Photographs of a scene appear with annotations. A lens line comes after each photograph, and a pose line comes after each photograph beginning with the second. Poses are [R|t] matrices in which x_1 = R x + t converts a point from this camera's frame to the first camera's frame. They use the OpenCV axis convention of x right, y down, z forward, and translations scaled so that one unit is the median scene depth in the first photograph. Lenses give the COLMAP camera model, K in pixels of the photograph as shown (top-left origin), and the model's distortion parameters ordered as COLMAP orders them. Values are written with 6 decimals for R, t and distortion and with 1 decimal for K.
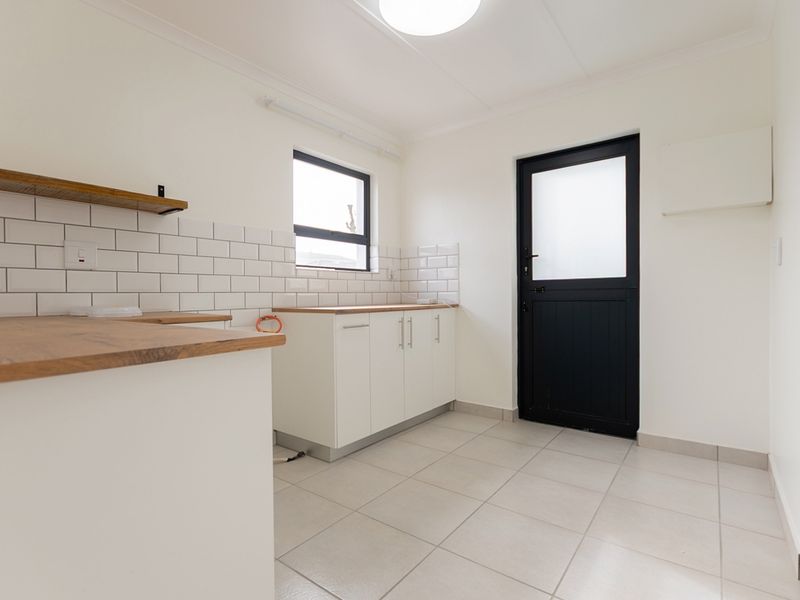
lens RADIAL K [[414.3, 0, 377.6], [0, 414.3, 294.6], [0, 0, 1]] dist [-0.011148, 0.001123]
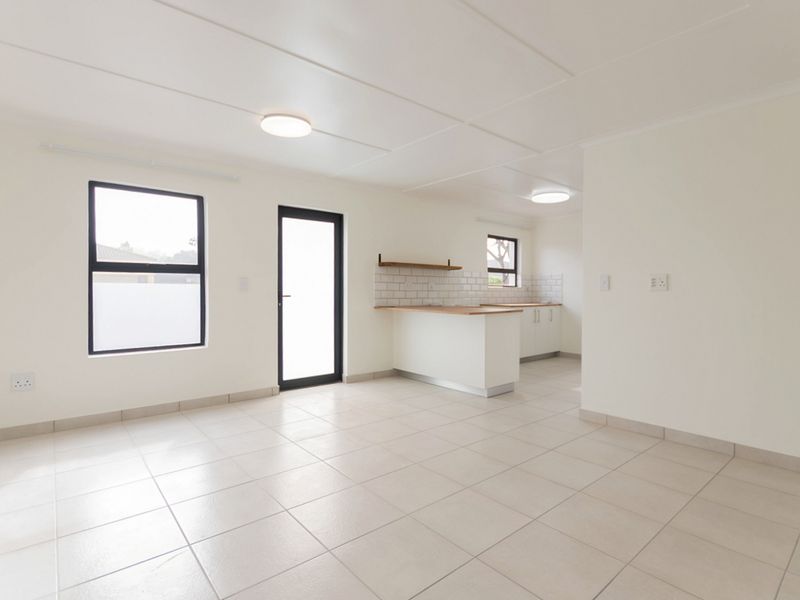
lens RADIAL K [[414.3, 0, 404.9], [0, 414.3, 298.8], [0, 0, 1]] dist [-0.011148, 0.001123]
pose [[0.984252, 0.014760, -0.176155, -0.212711], [-0.011369, 0.999730, 0.020243, -0.034432], [0.176407, -0.017922, 0.984154, -1.167391]]
